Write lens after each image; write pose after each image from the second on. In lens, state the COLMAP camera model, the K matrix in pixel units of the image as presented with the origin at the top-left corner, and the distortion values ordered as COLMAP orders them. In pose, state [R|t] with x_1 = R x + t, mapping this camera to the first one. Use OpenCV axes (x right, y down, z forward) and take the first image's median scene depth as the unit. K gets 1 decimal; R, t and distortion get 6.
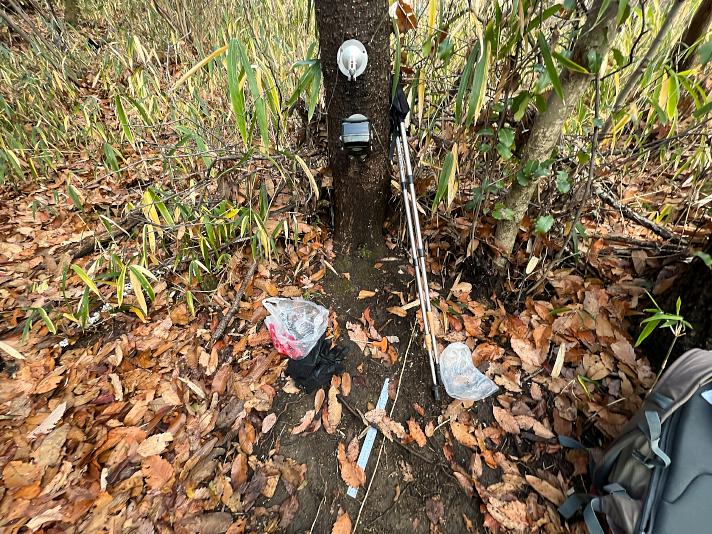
lens RADIAL K [[279.2, 0, 354.4], [0, 279.2, 266.6], [0, 0, 1]] dist [-0.003960, -0.000617]
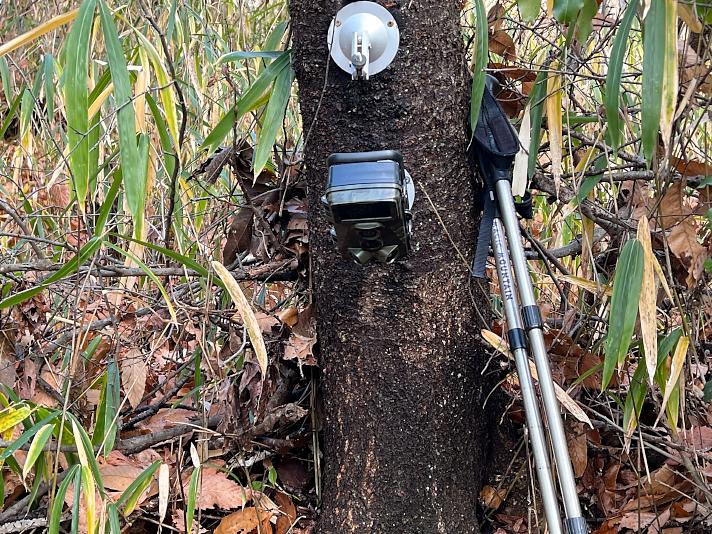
lens RADIAL K [[1040.5, 0, 349.5], [0, 1040.5, 267.8], [0, 0, 1]] dist [0.163492, 0.000000]
pose [[0.994303, -0.004218, -0.106511, 0.111549], [-0.048235, 0.873258, -0.484865, 0.259051], [0.095057, 0.487240, 0.868079, -0.165163]]
